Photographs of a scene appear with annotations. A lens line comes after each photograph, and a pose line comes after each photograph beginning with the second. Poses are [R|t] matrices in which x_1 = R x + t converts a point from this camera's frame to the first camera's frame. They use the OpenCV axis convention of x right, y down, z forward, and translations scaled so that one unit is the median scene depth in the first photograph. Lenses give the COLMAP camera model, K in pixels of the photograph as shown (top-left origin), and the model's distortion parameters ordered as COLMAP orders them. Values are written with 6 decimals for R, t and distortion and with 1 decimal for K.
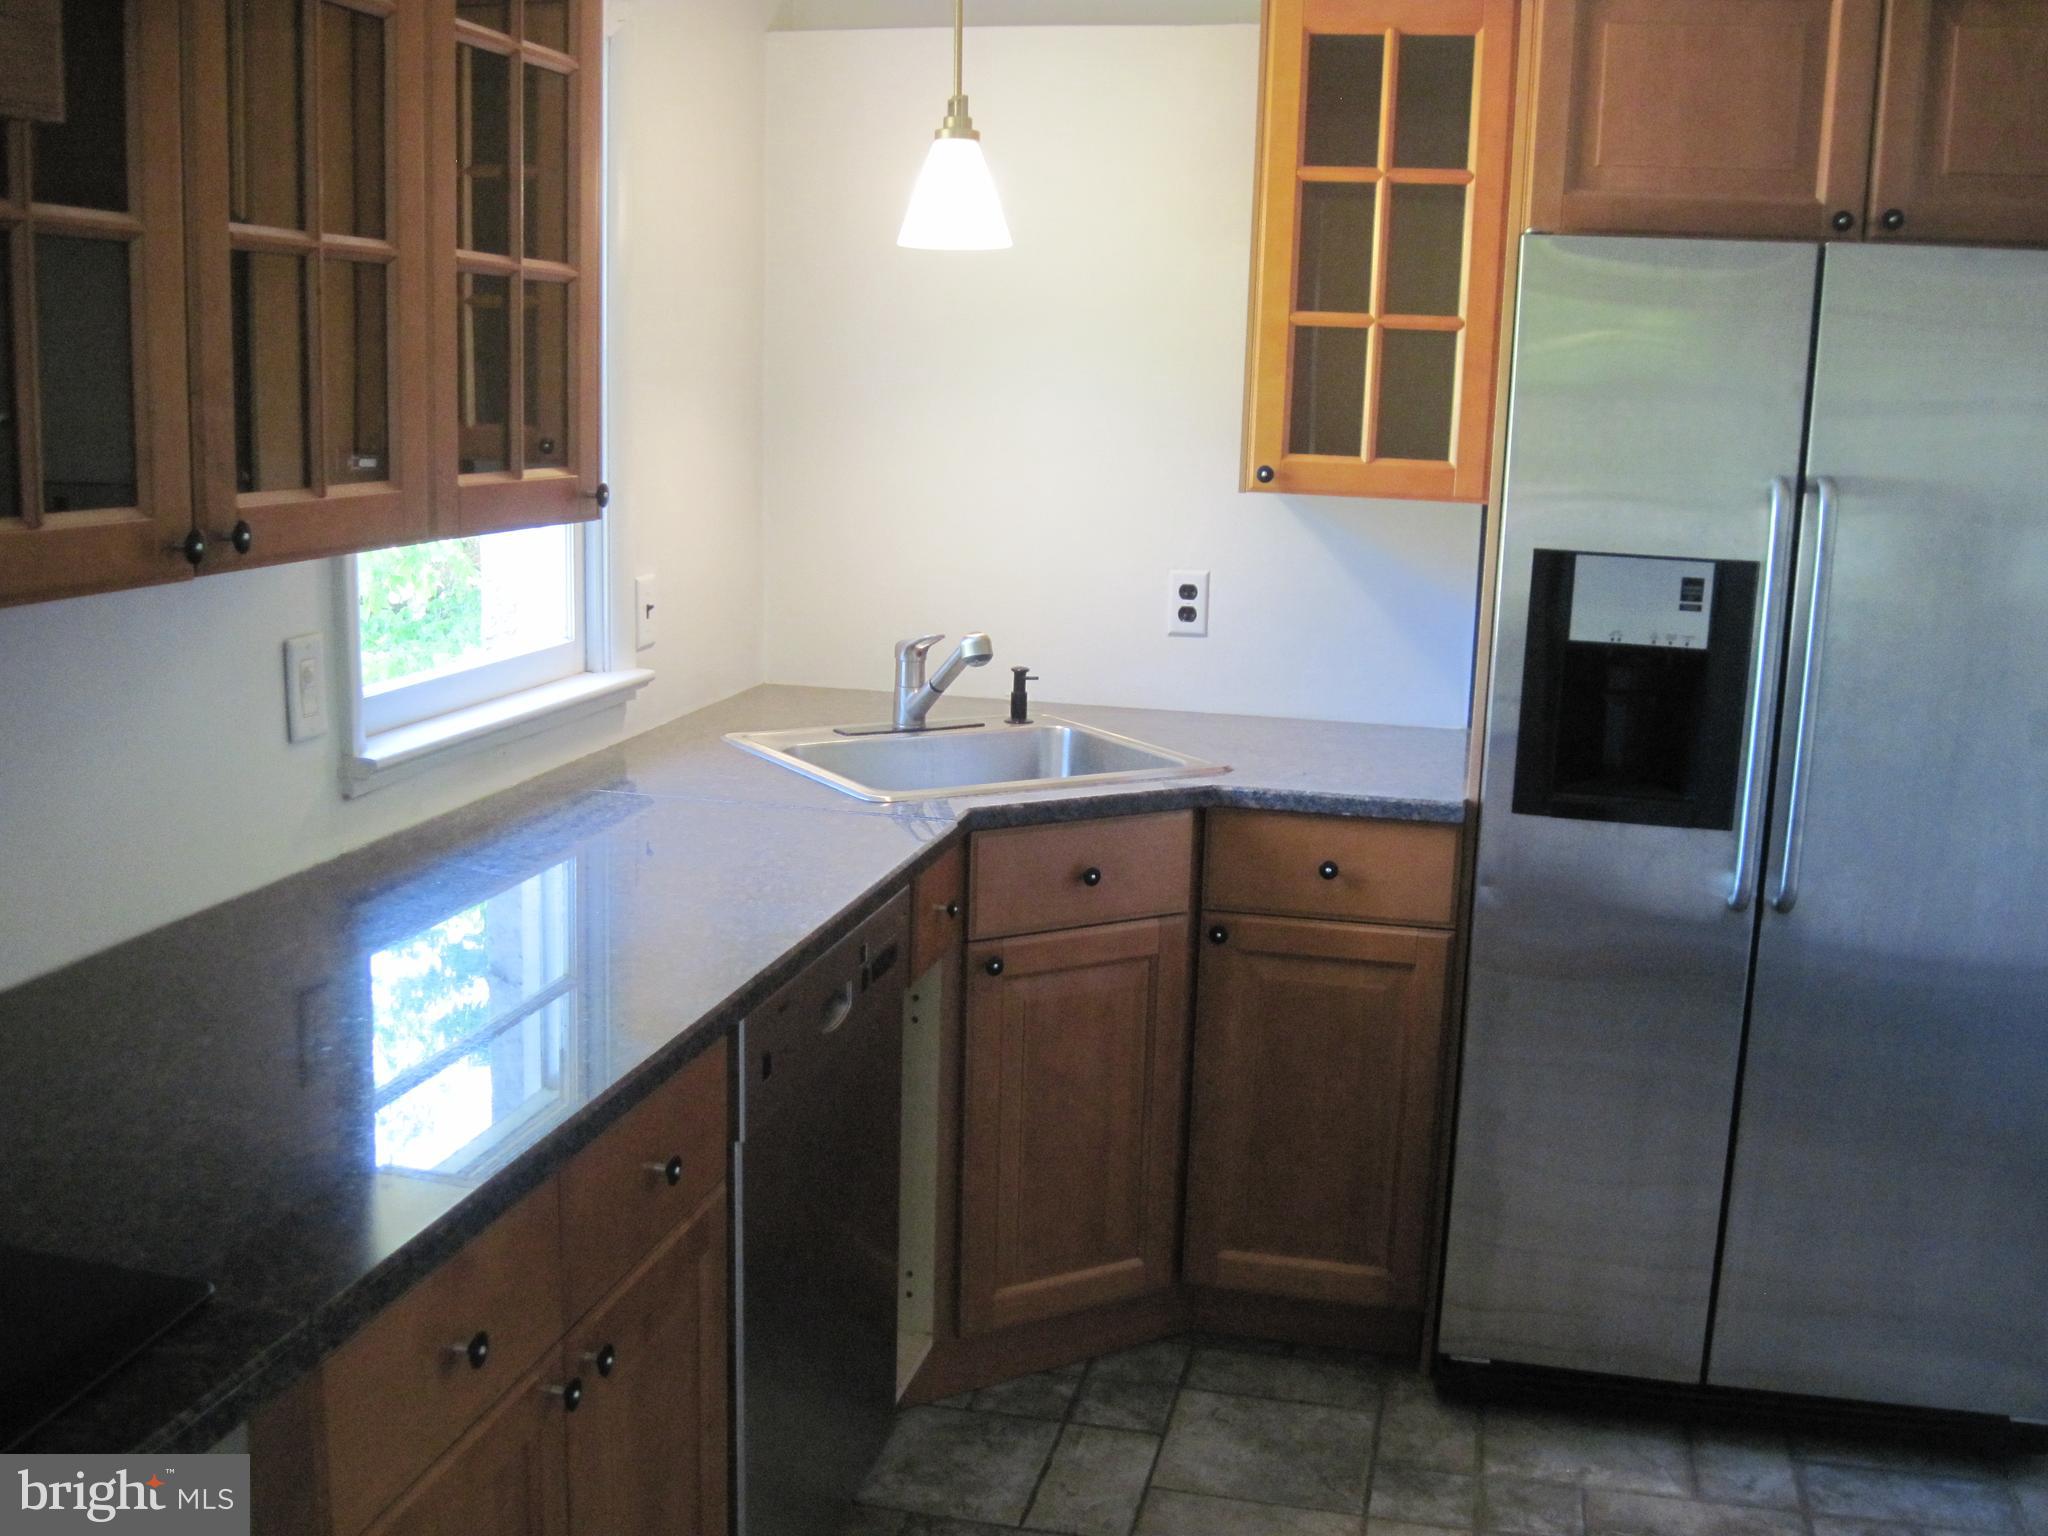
lens RADIAL K [[2125.6, 0, 1018.8], [0, 2125.6, 823.5], [0, 0, 1]] dist [-0.128743, 0.065179]
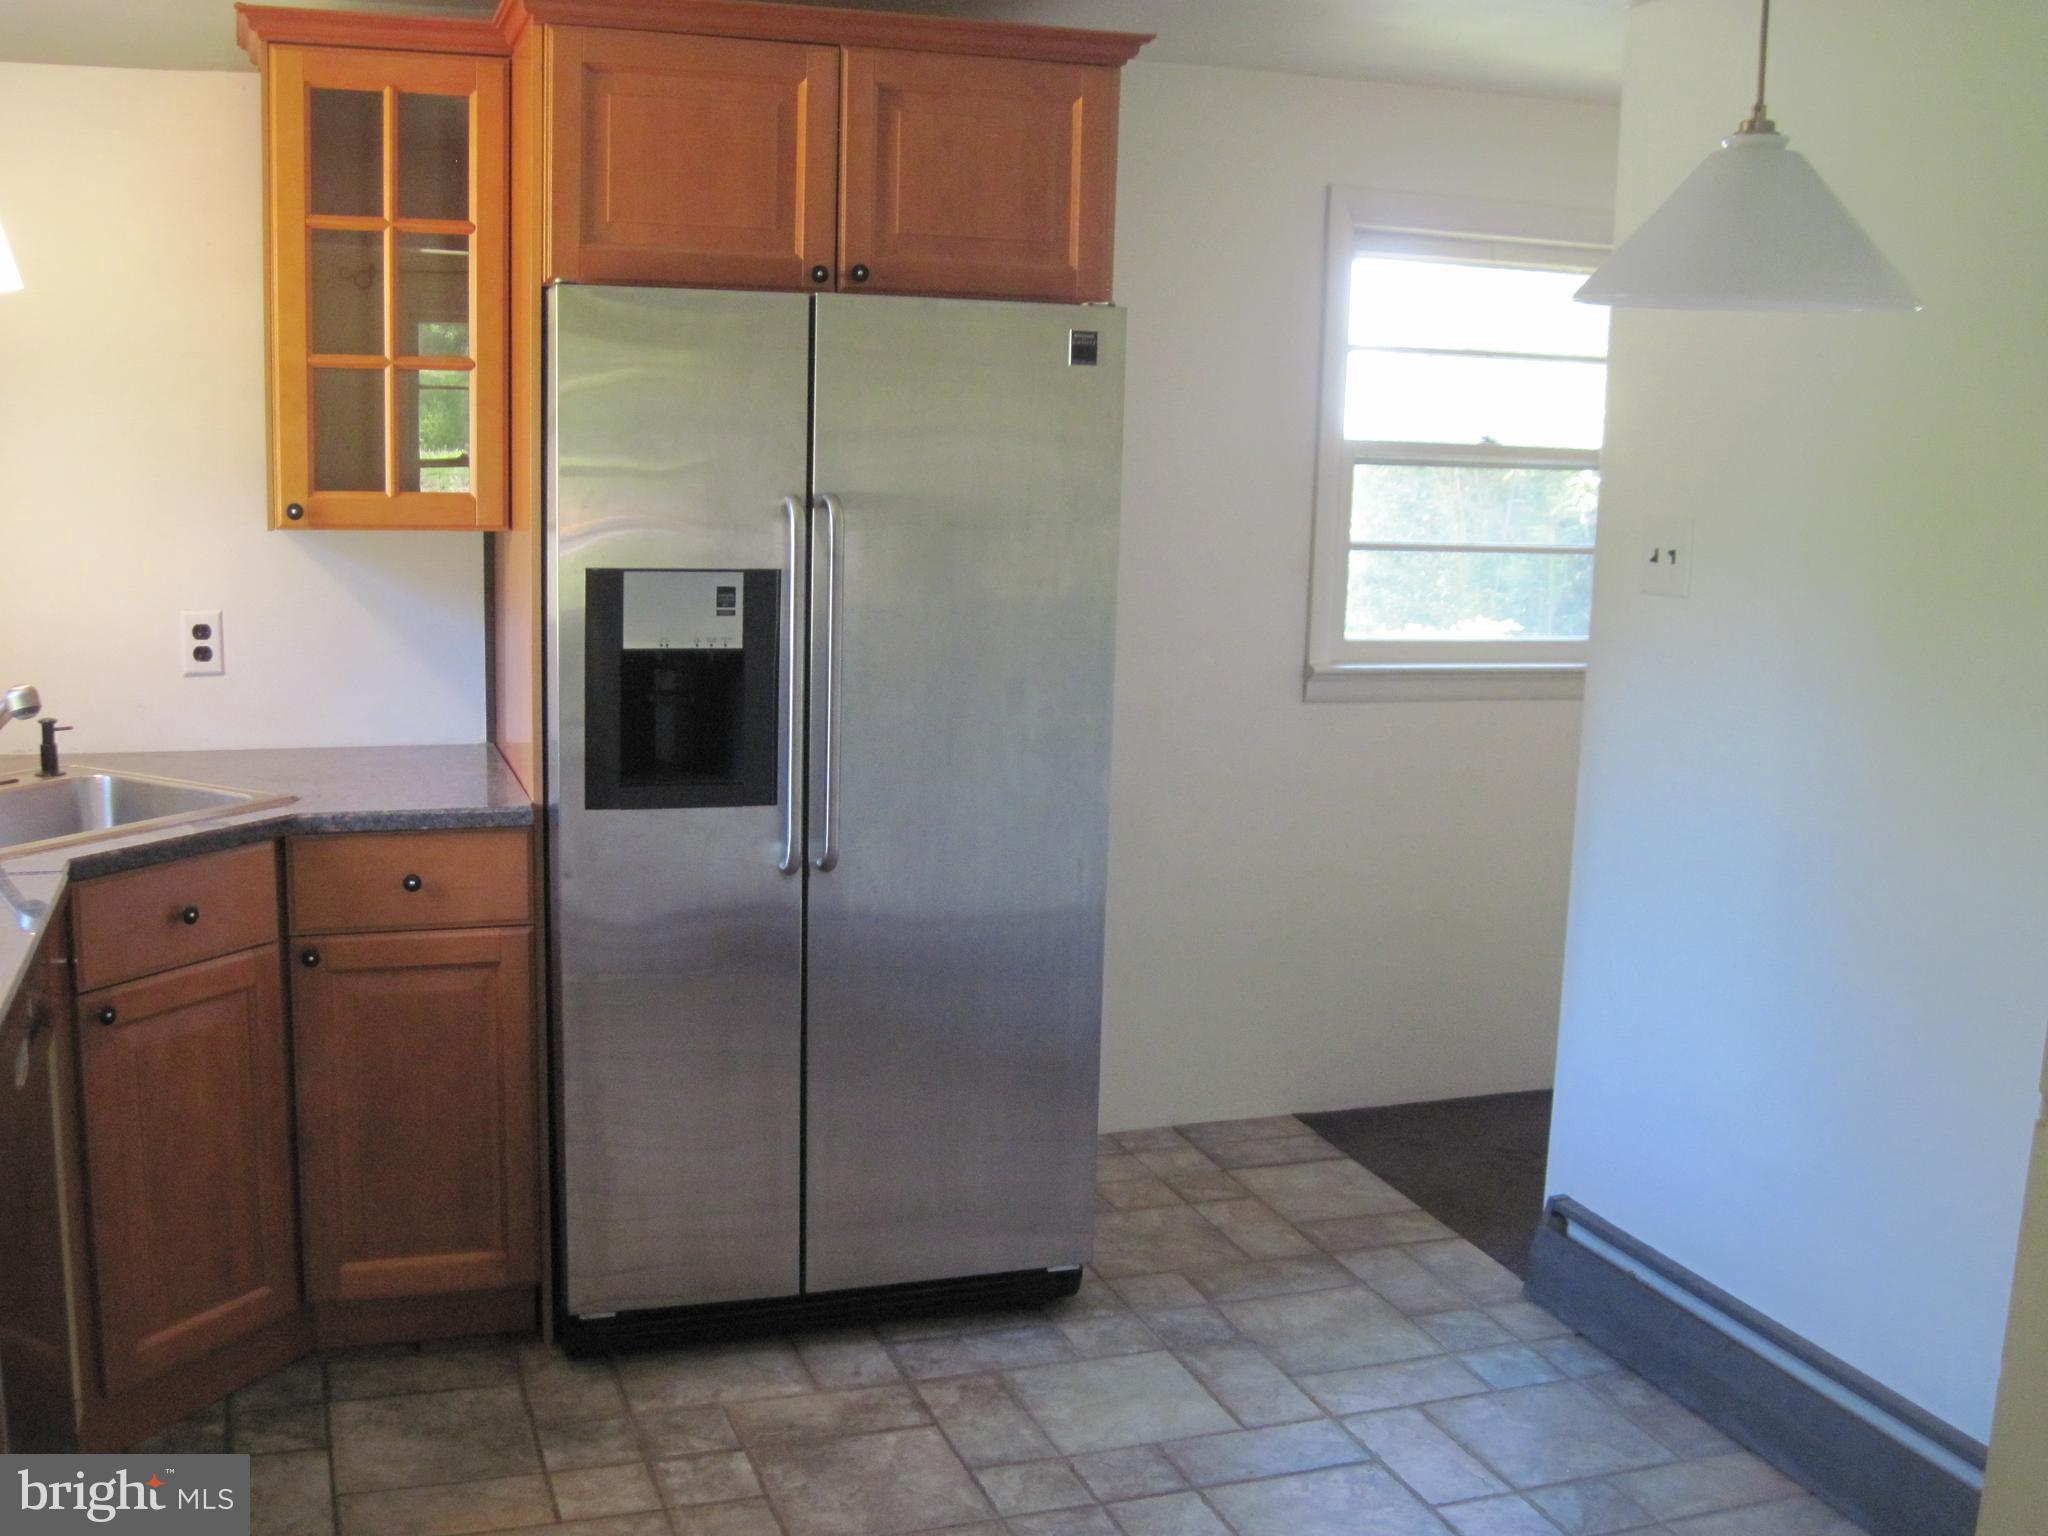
lens RADIAL K [[2125.6, 0, 1018.8], [0, 2125.6, 823.5], [0, 0, 1]] dist [-0.128743, 0.065179]
pose [[0.845196, -0.101389, 0.524751, -0.147555], [0.107997, 0.993986, 0.018105, 0.006349], [-0.523431, 0.041369, 0.851063, -0.050719]]
